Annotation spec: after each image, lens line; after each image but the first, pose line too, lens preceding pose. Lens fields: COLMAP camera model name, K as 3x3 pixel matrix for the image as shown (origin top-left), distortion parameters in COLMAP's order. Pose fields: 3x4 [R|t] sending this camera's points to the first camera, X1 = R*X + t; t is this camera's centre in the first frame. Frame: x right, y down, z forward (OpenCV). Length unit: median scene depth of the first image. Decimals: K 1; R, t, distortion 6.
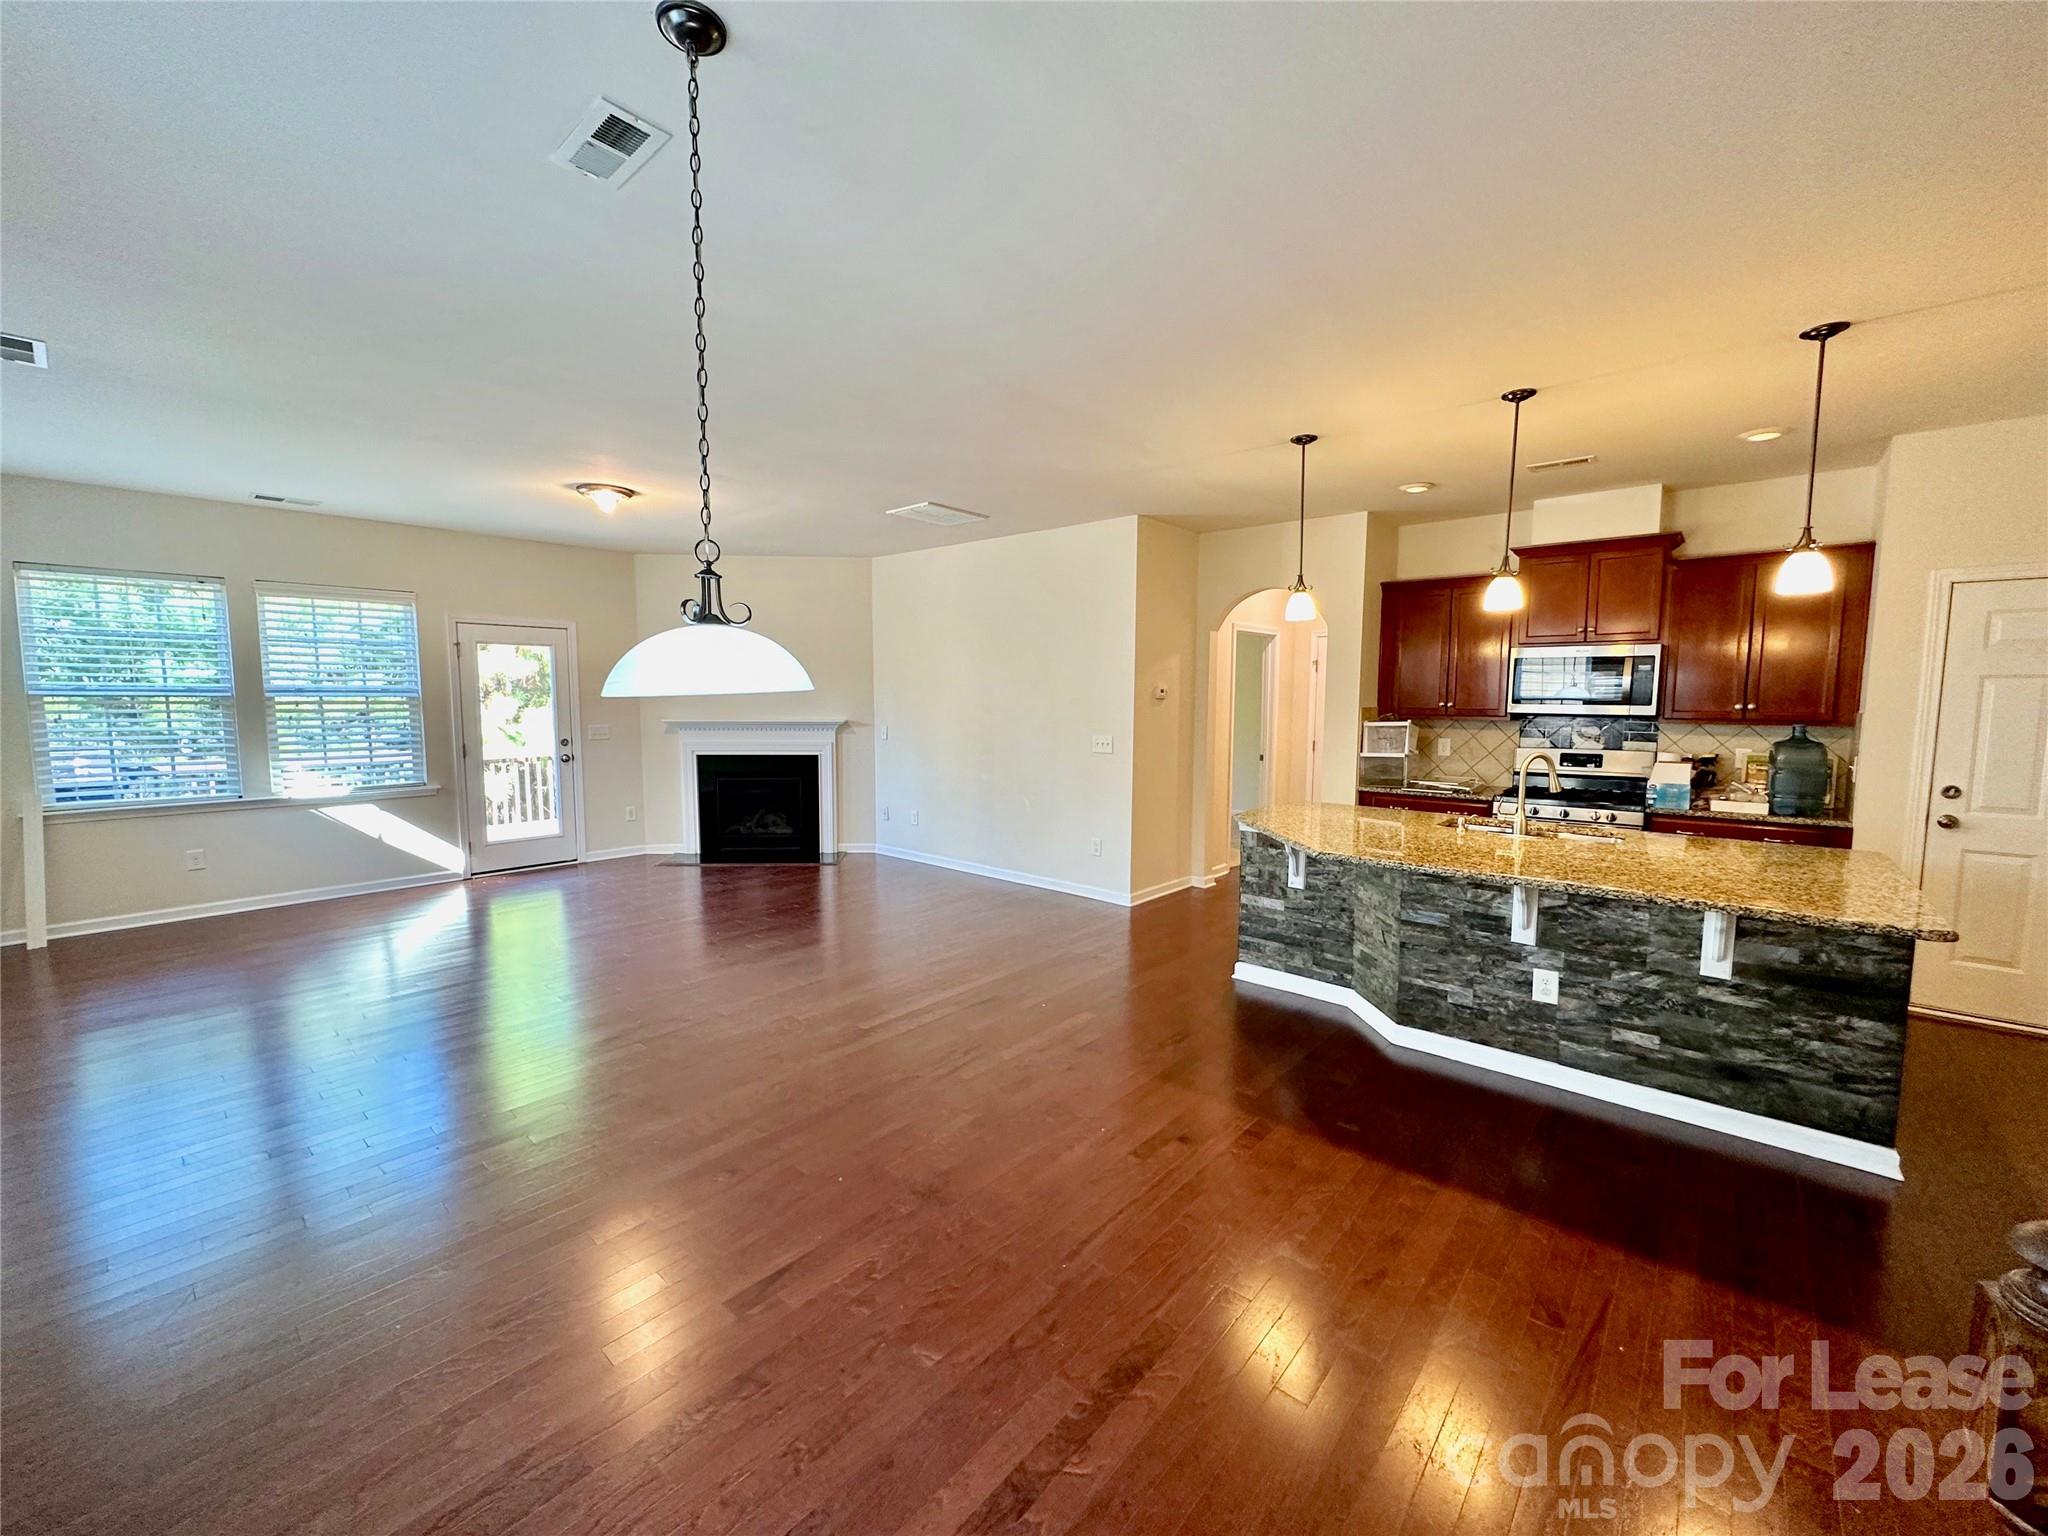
lens RADIAL K [[823.5, 0, 1028.6], [0, 823.5, 768.6], [0, 0, 1]] dist [0.000909, 0.000264]
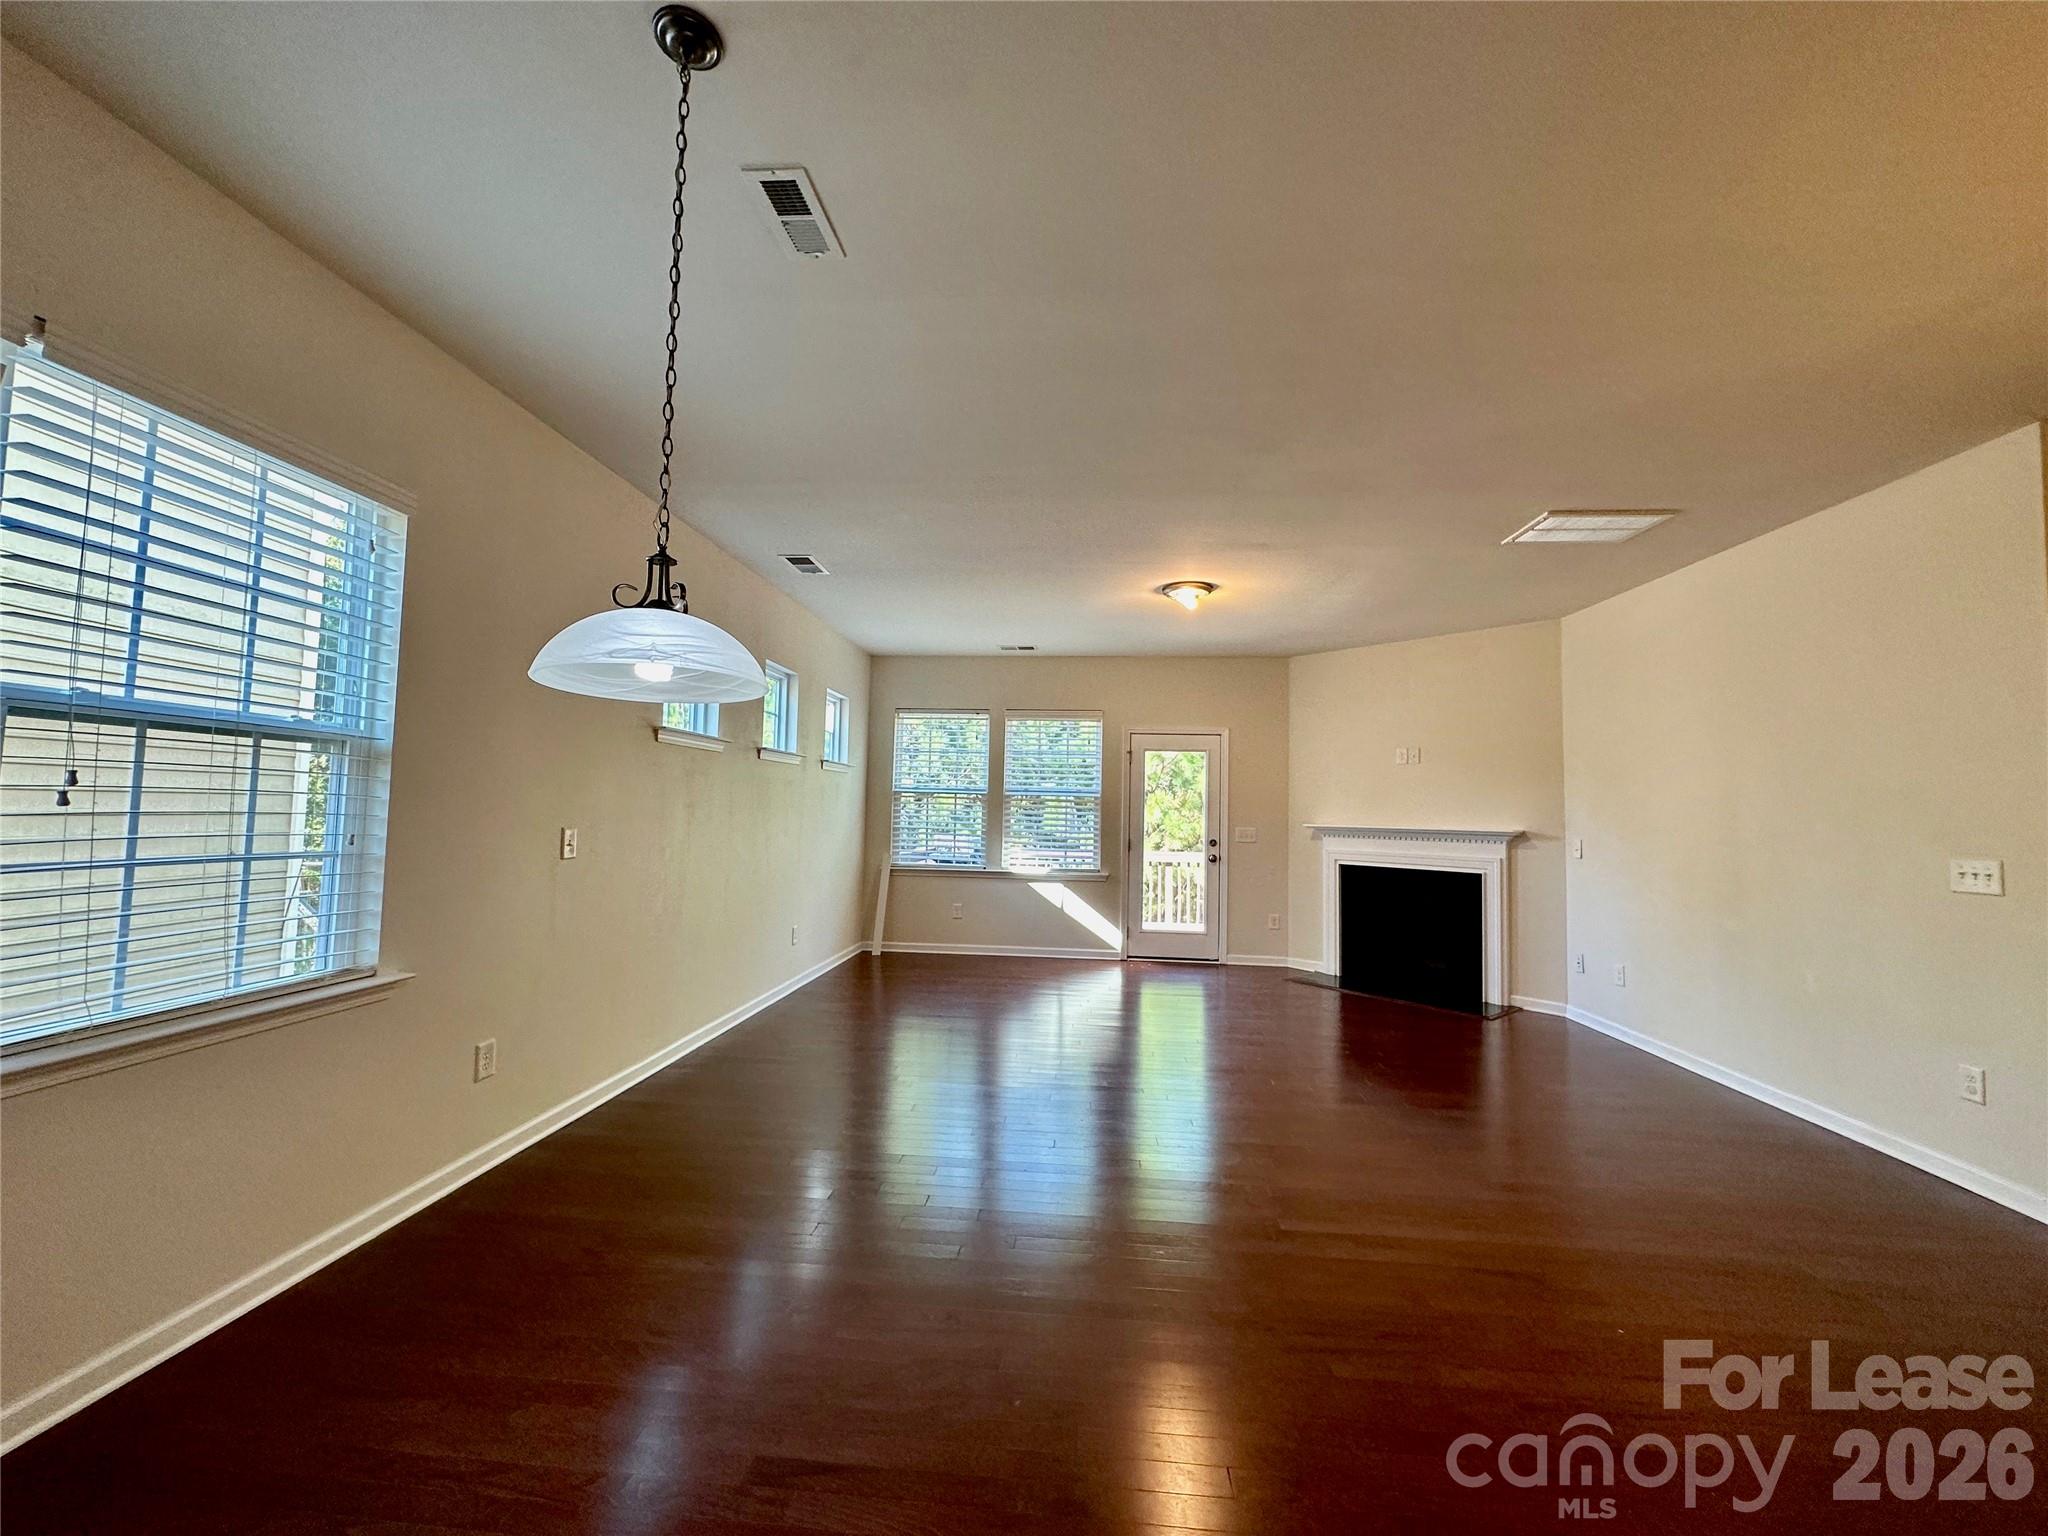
lens RADIAL K [[823.5, 0, 1024.5], [0, 823.5, 767.7], [0, 0, 1]] dist [0.000909, 0.000264]
pose [[0.585961, -0.036765, -0.809505, 0.140267], [-0.094618, 0.989033, -0.113407, 0.014738], [0.804796, 0.143046, 0.576056, 0.197670]]
